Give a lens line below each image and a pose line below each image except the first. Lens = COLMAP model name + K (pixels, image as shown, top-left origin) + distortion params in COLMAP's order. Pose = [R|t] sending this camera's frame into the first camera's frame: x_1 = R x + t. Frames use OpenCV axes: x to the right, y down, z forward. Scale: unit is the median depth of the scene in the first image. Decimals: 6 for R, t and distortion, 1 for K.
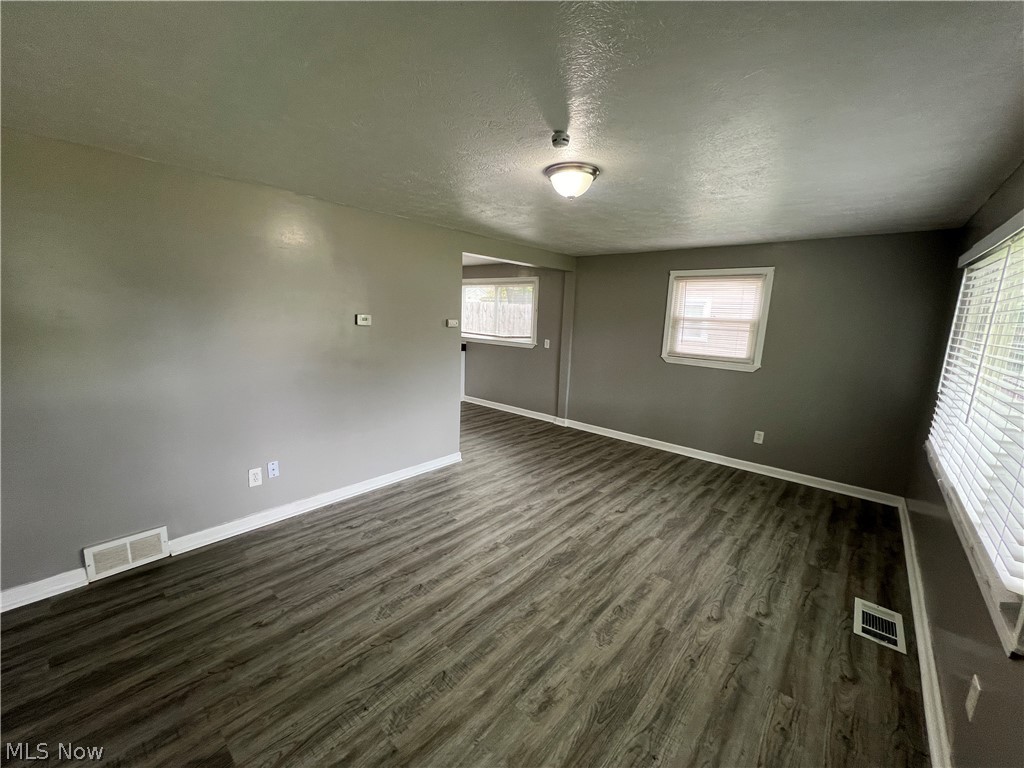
lens RADIAL K [[405.3, 0, 512.0], [0, 405.3, 384.0], [0, 0, 1]] dist [-0.004145, -0.000147]
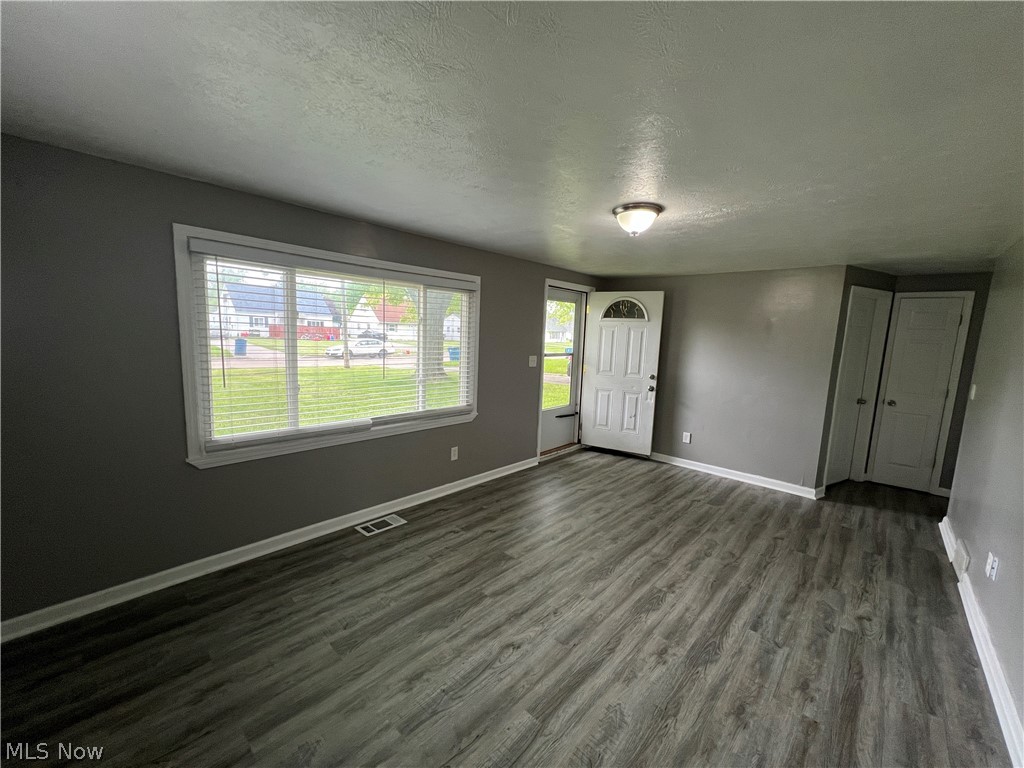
lens RADIAL K [[410.1, 0, 511.8], [0, 410.1, 385.8], [0, 0, 1]] dist [0.000276, -0.000156]
pose [[-0.996928, -0.077623, 0.010462, 0.330719], [-0.070903, 0.951134, 0.300527, -0.282439], [-0.033278, 0.298862, -0.953716, 1.668906]]
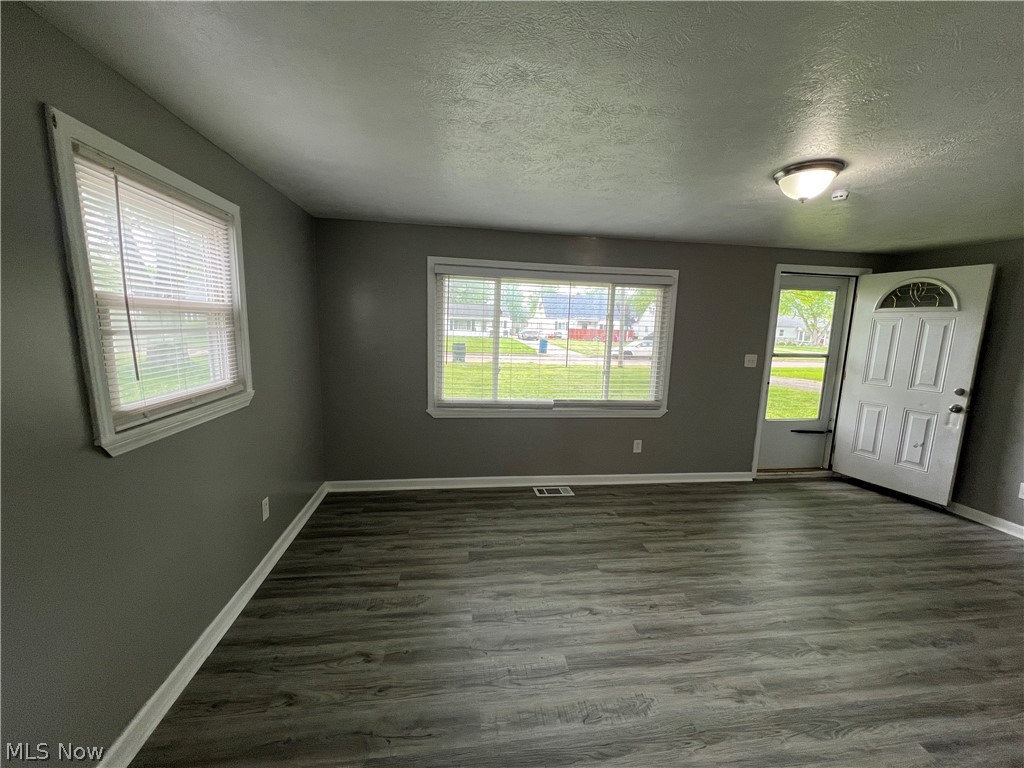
lens RADIAL K [[410.1, 0, 511.8], [0, 410.1, 385.8], [0, 0, 1]] dist [0.000276, -0.000156]
pose [[-0.758217, -0.154376, 0.633463, -0.006547], [0.055791, 0.952640, 0.298939, -0.280548], [-0.649611, 0.262002, -0.713695, 1.659730]]
